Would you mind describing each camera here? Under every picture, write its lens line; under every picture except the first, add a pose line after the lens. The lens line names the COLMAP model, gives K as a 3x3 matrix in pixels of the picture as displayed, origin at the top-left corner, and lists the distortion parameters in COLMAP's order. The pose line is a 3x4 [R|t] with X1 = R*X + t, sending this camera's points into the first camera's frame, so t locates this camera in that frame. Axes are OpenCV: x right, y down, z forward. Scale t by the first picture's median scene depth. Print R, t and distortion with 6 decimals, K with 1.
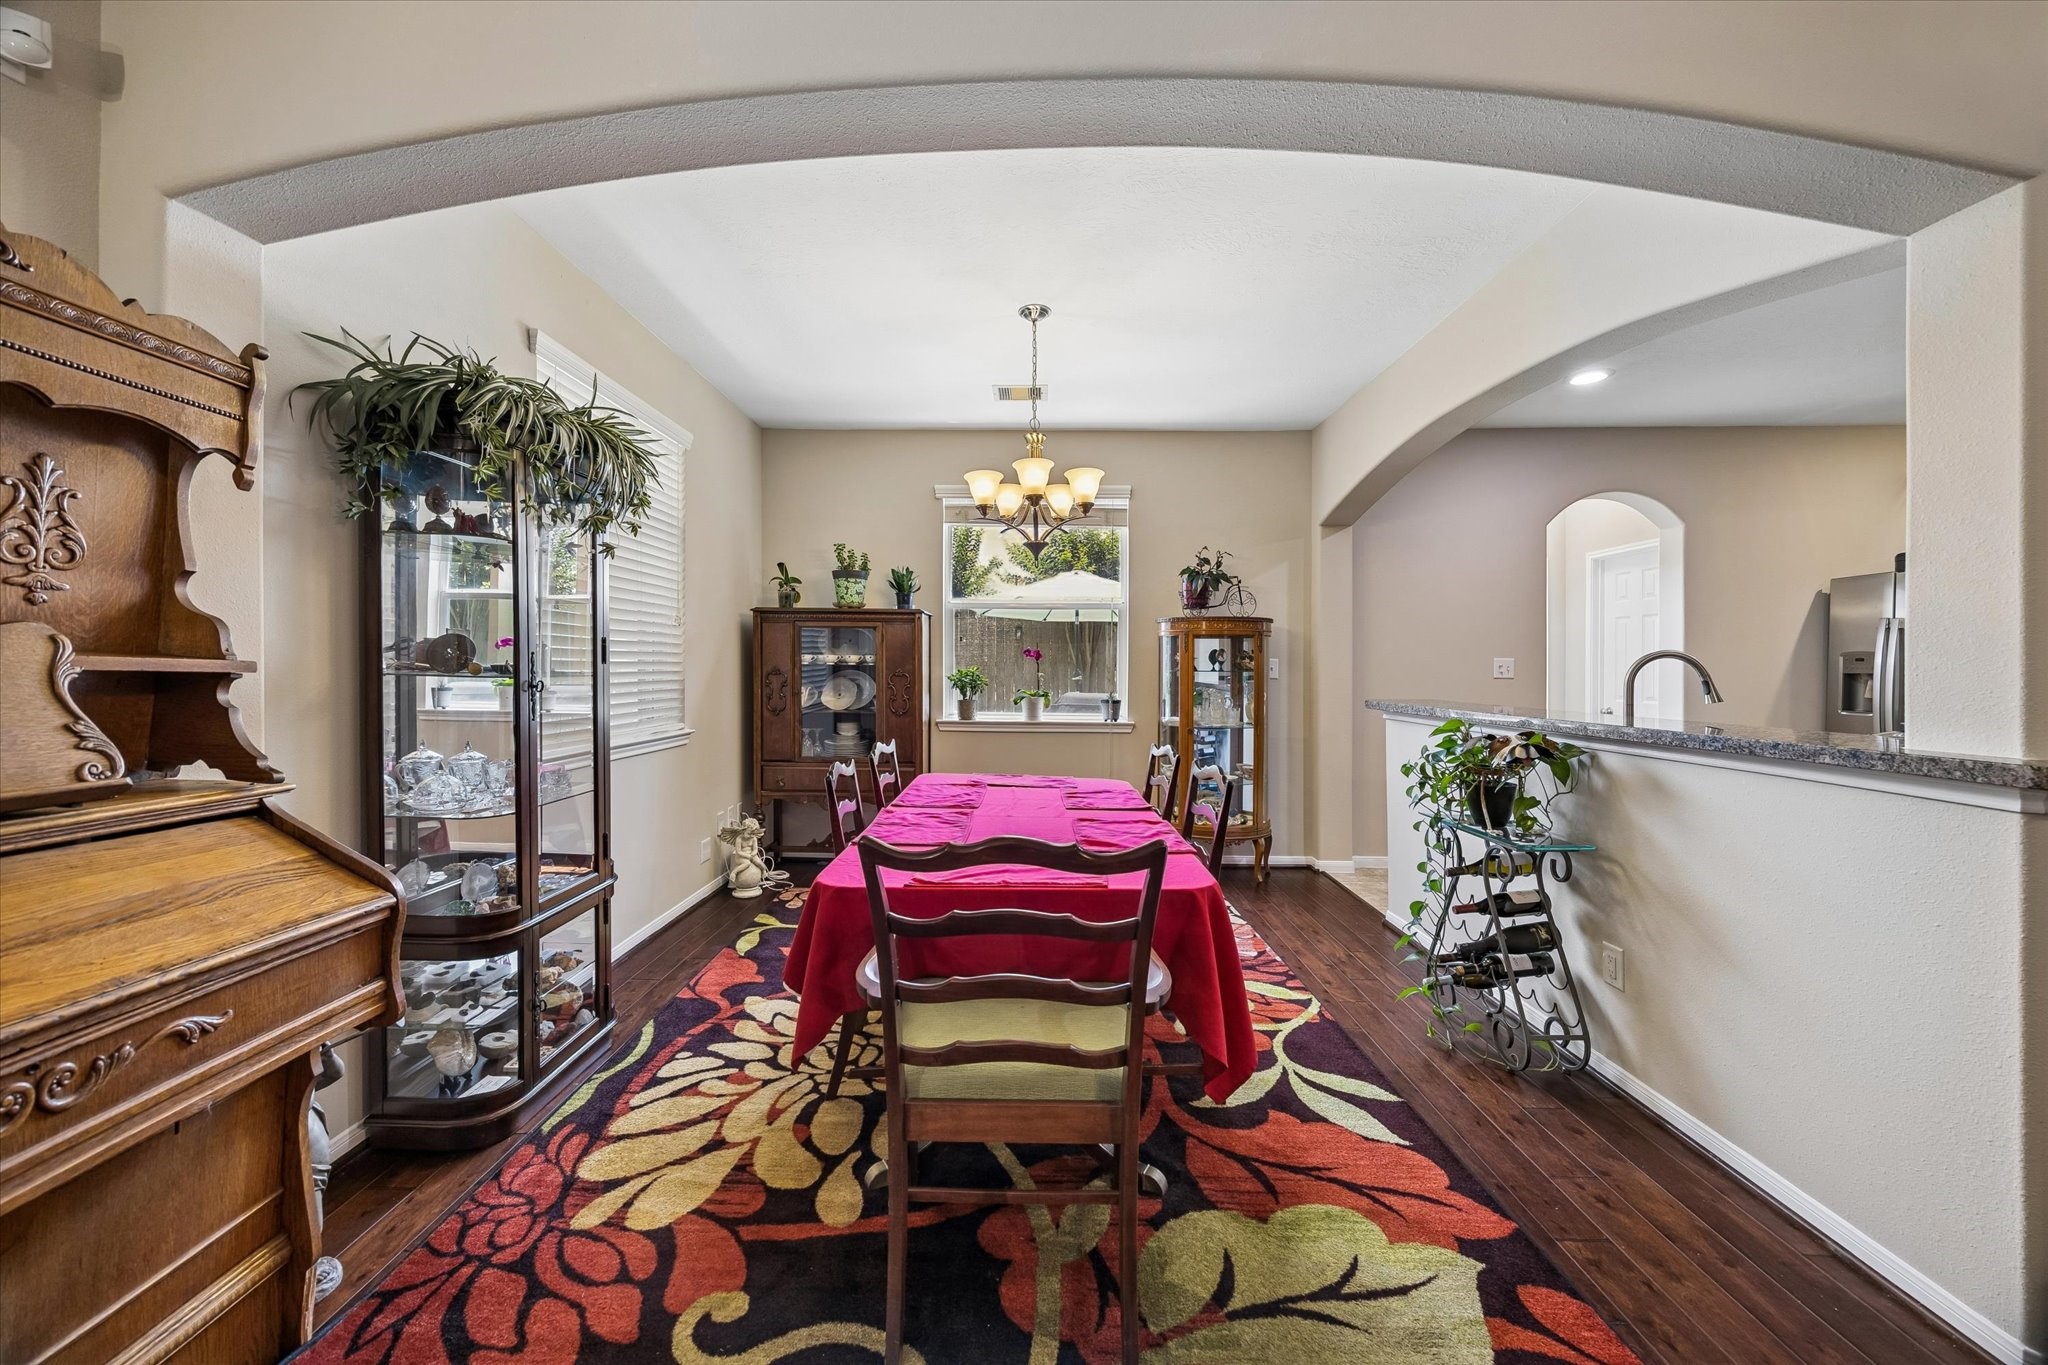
lens RADIAL K [[782.7, 0, 1027.8], [0, 782.7, 658.2], [0, 0, 1]] dist [0.000493, 0.000617]
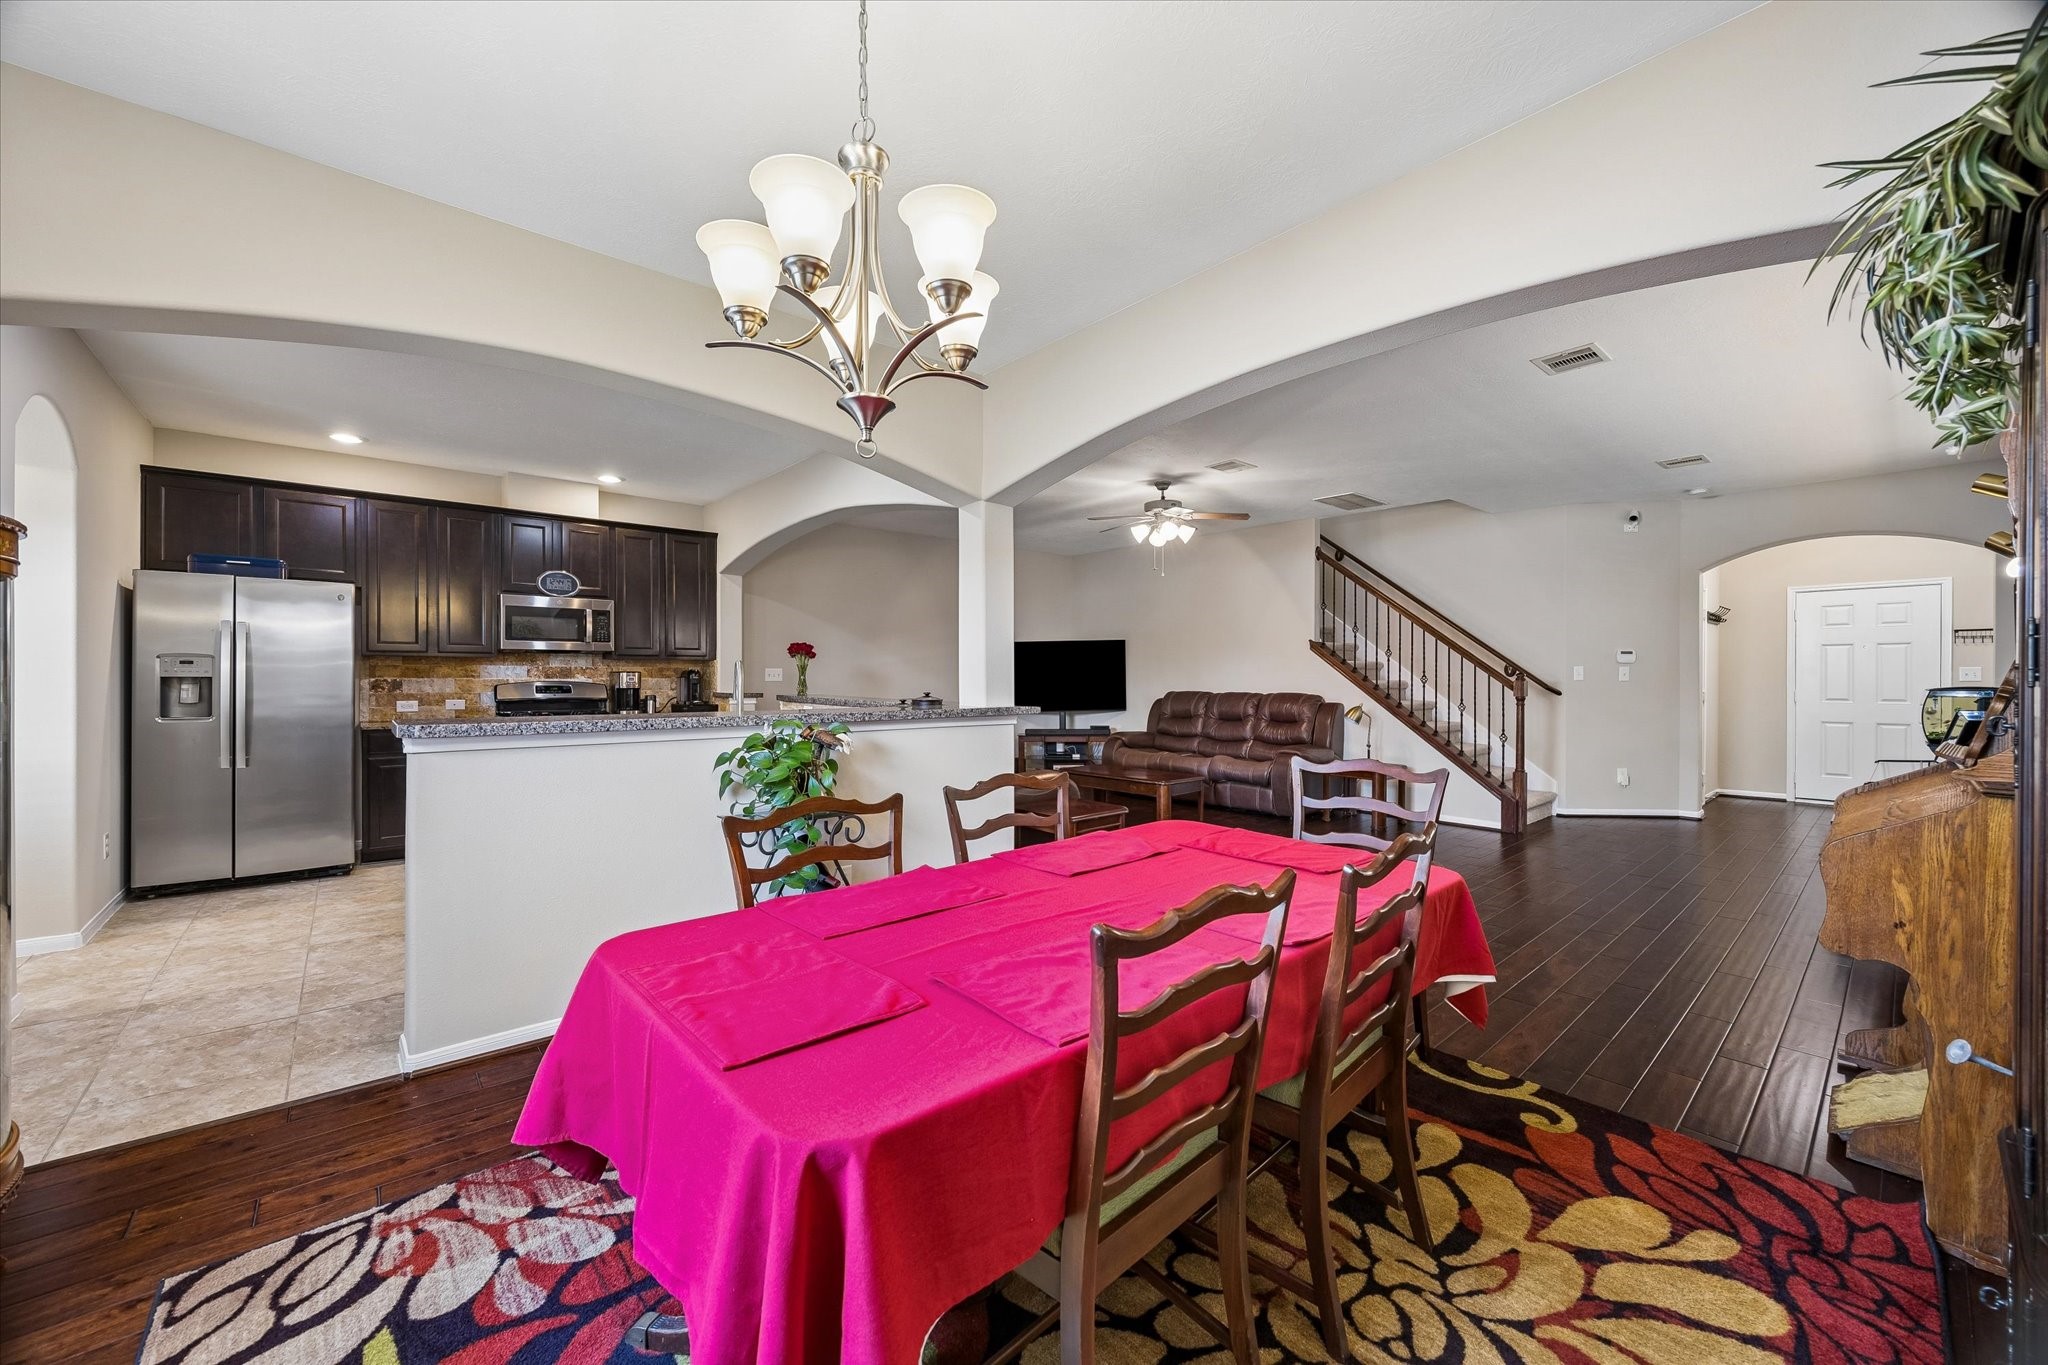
lens RADIAL K [[782.7, 0, 1012.0], [0, 782.7, 671.0], [0, 0, 1]] dist [0.000493, 0.000617]
pose [[-0.661005, -0.003349, 0.750374, -0.272529], [-0.014857, 0.999852, -0.008626, 0.010031], [-0.750234, -0.016850, -0.660958, 0.890271]]
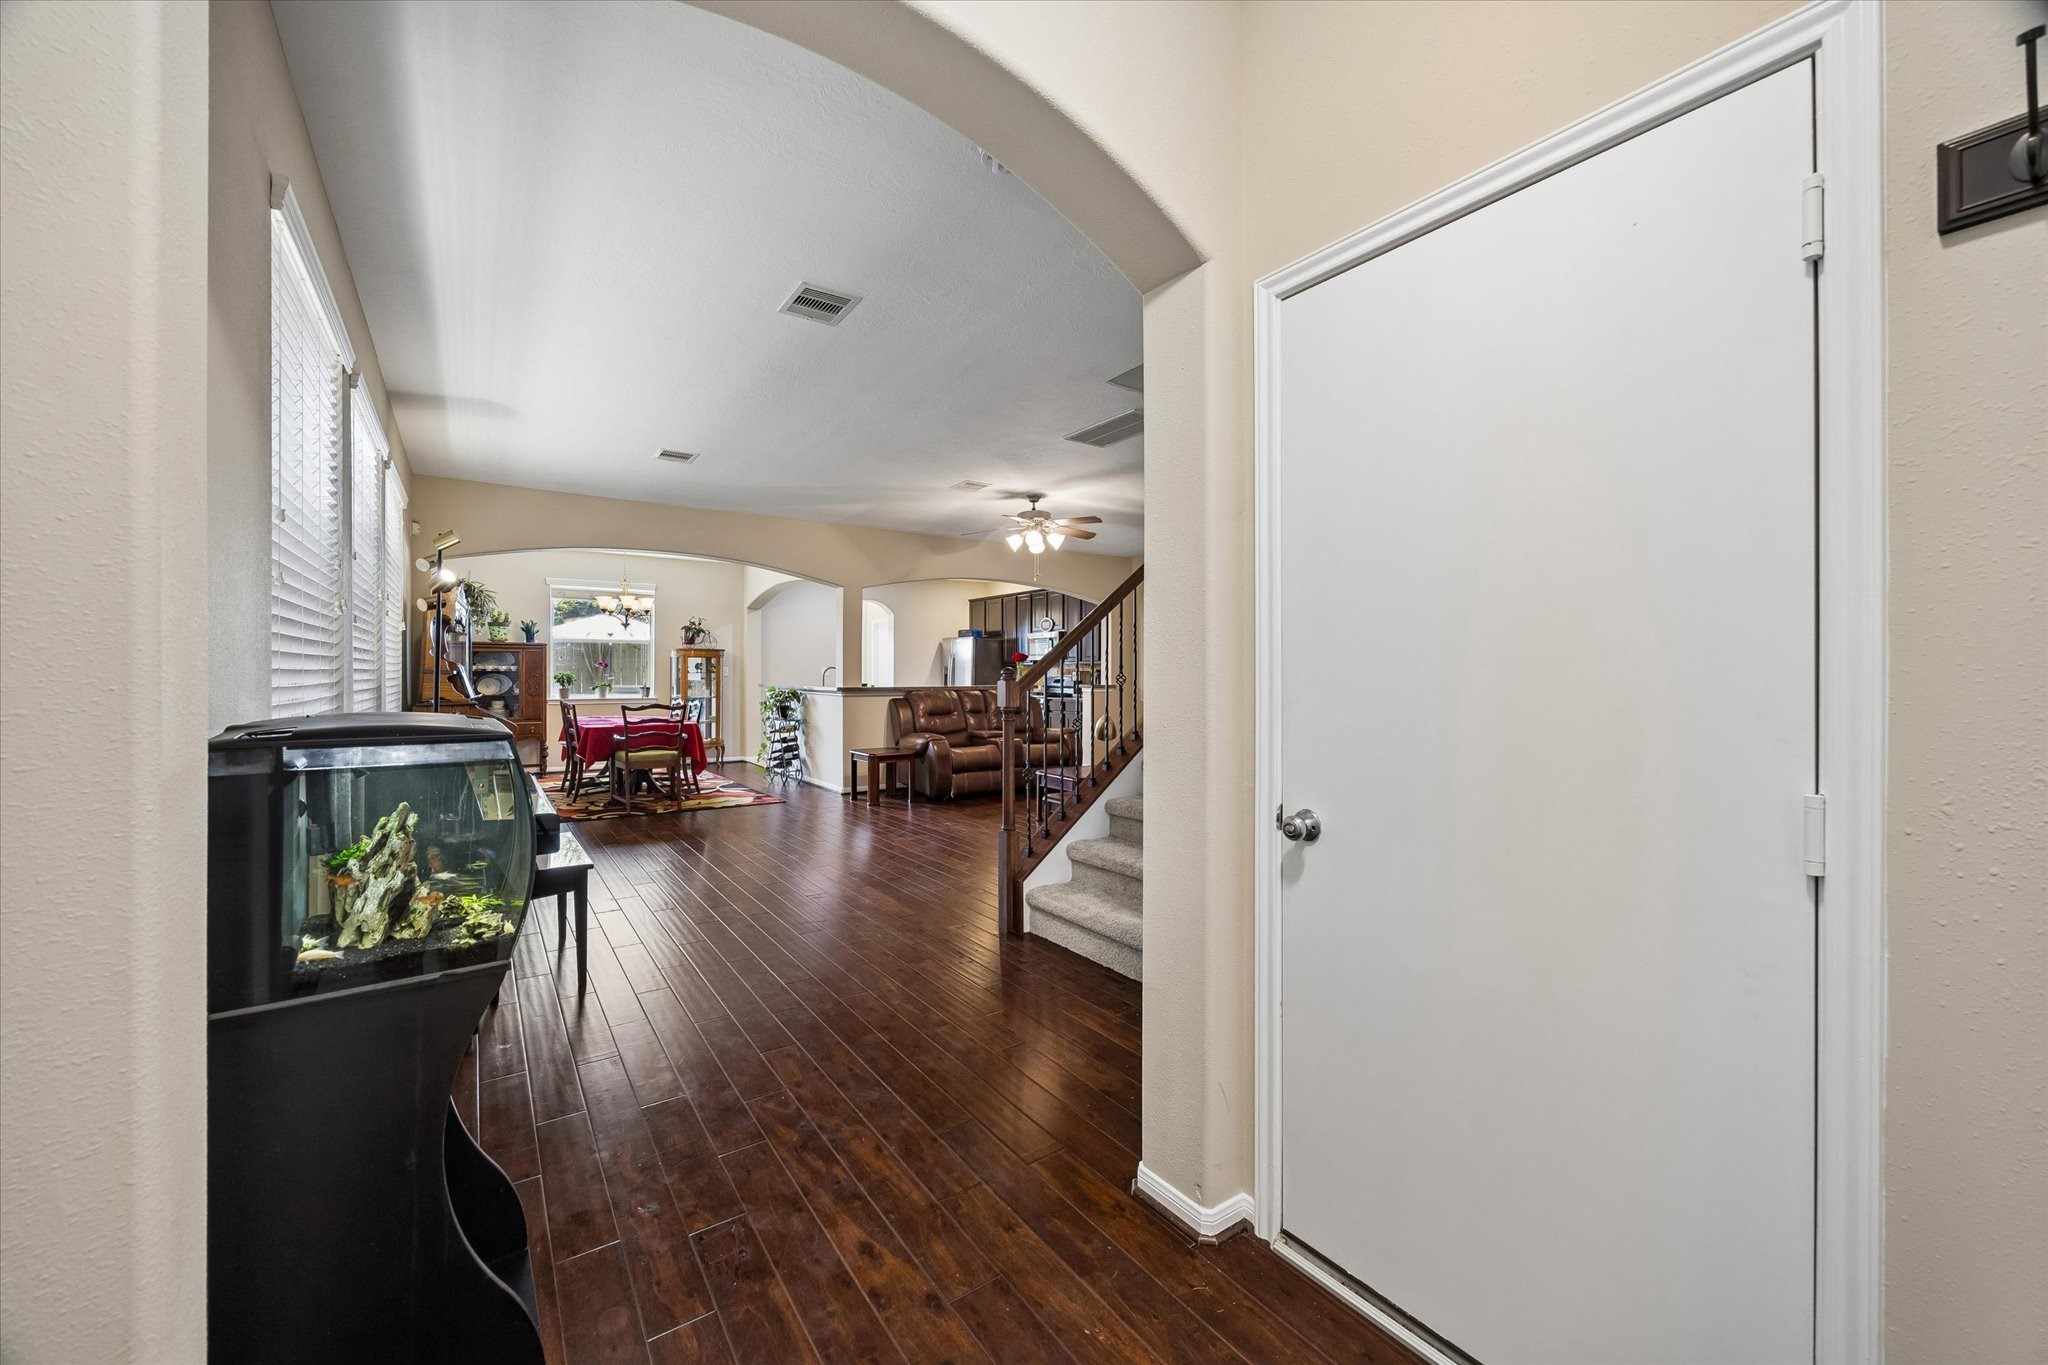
lens RADIAL K [[782.7, 0, 1016.1], [0, 782.7, 673.6], [0, 0, 1]] dist [0.000493, 0.000617]
pose [[0.815853, -0.006075, 0.578228, -0.309076], [-0.002598, 0.999896, 0.014171, -0.015938], [-0.578254, -0.013064, 0.815752, -1.338389]]
